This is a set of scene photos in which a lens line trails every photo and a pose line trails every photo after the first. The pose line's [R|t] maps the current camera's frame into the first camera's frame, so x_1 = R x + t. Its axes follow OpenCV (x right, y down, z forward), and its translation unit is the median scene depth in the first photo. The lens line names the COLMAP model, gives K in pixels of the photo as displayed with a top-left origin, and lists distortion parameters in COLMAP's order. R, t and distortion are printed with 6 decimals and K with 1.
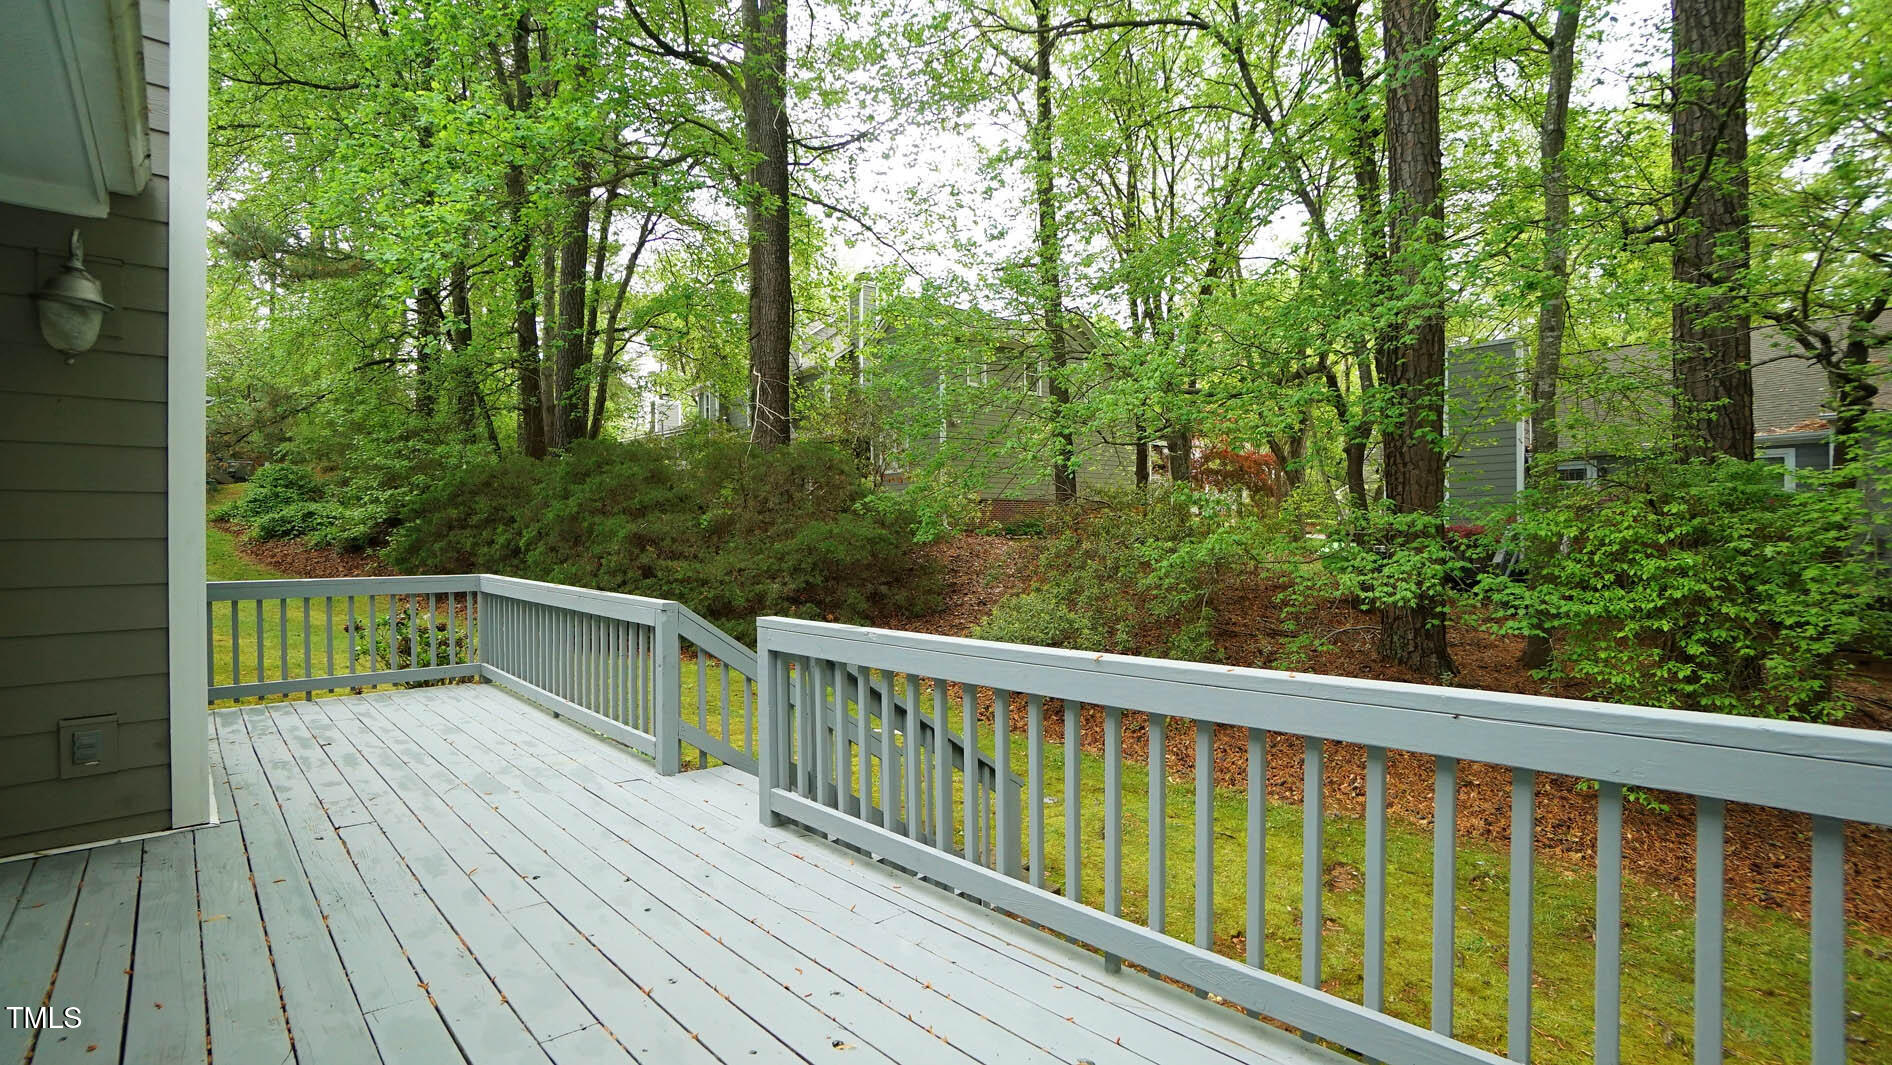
lens RADIAL K [[847.7, 0, 946.0], [0, 847.7, 532.5], [0, 0, 1]] dist [-0.010605, 0.000779]
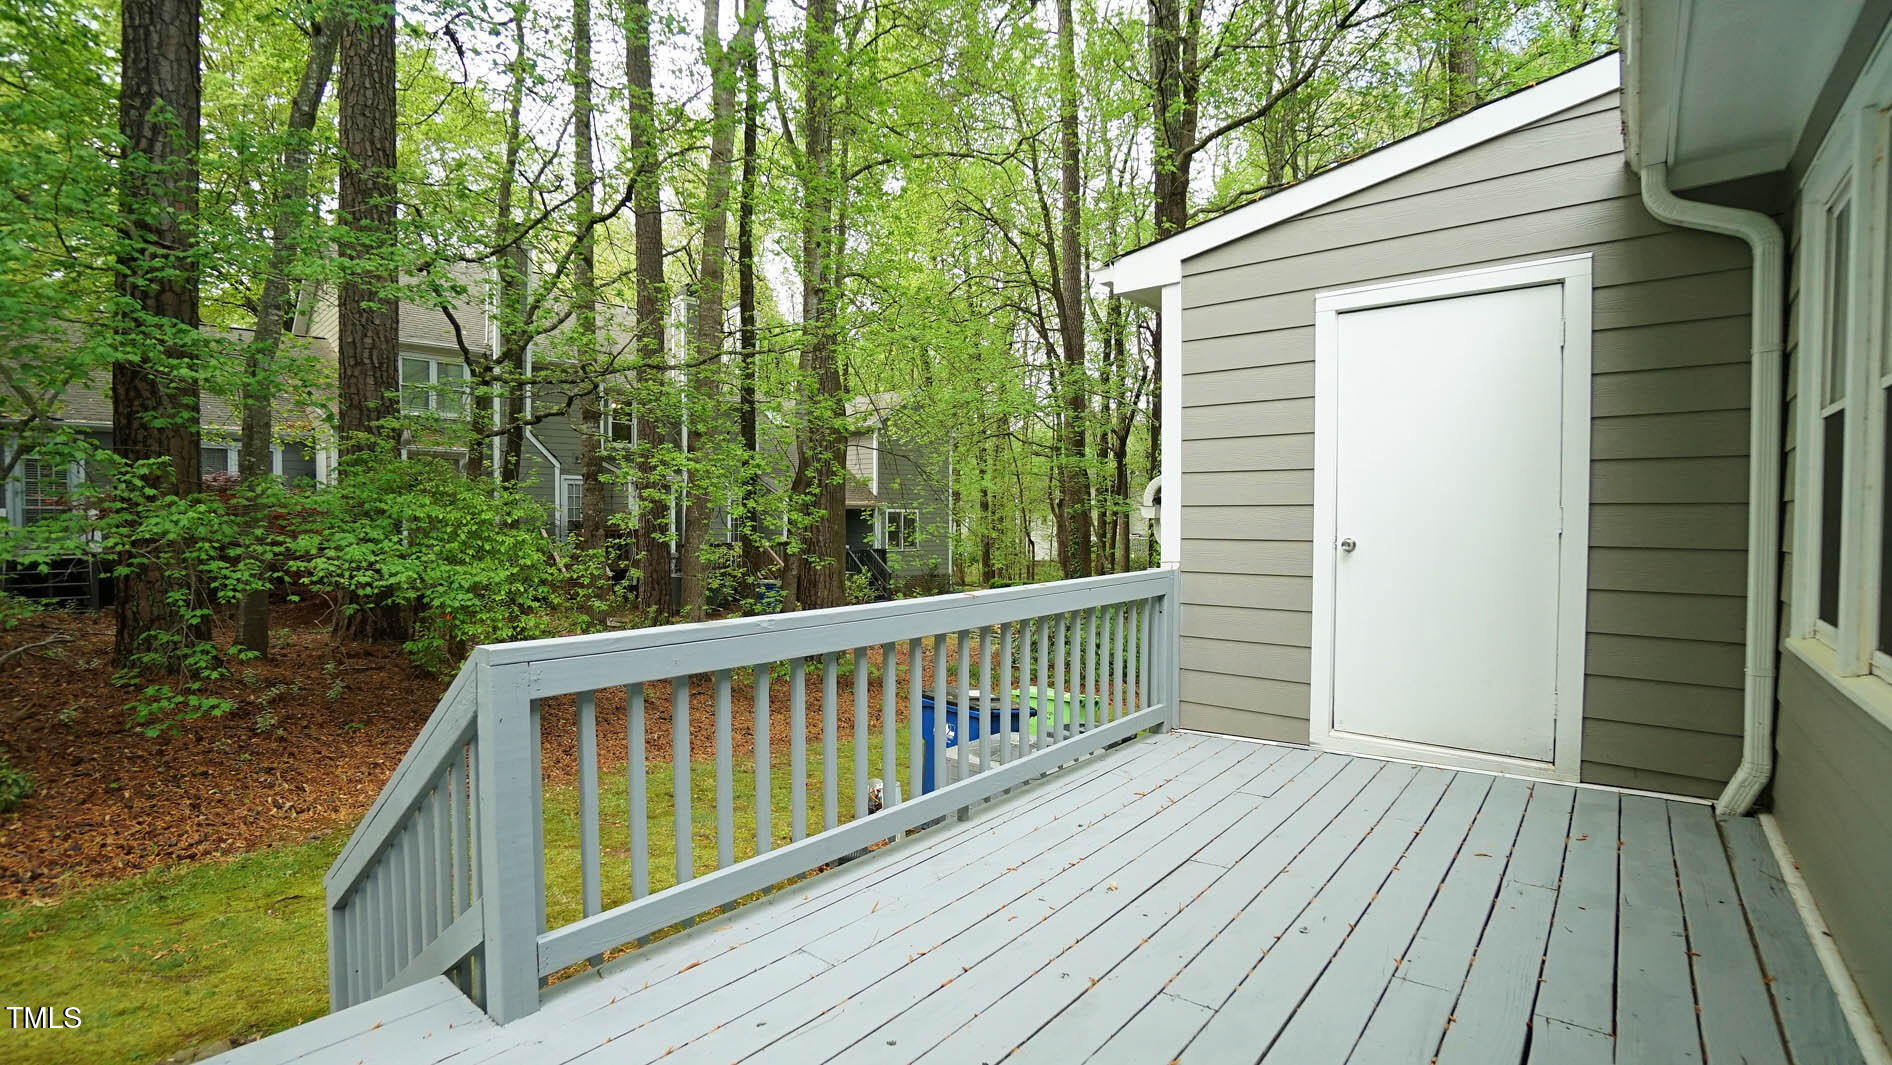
lens RADIAL K [[847.7, 0, 946.0], [0, 847.7, 532.5], [0, 0, 1]] dist [-0.010605, 0.000779]
pose [[-0.136404, 0.001179, 0.990653, -1.087402], [-0.014204, 0.999894, -0.003146, 0.040164], [-0.990552, -0.014501, -0.136372, 1.115083]]
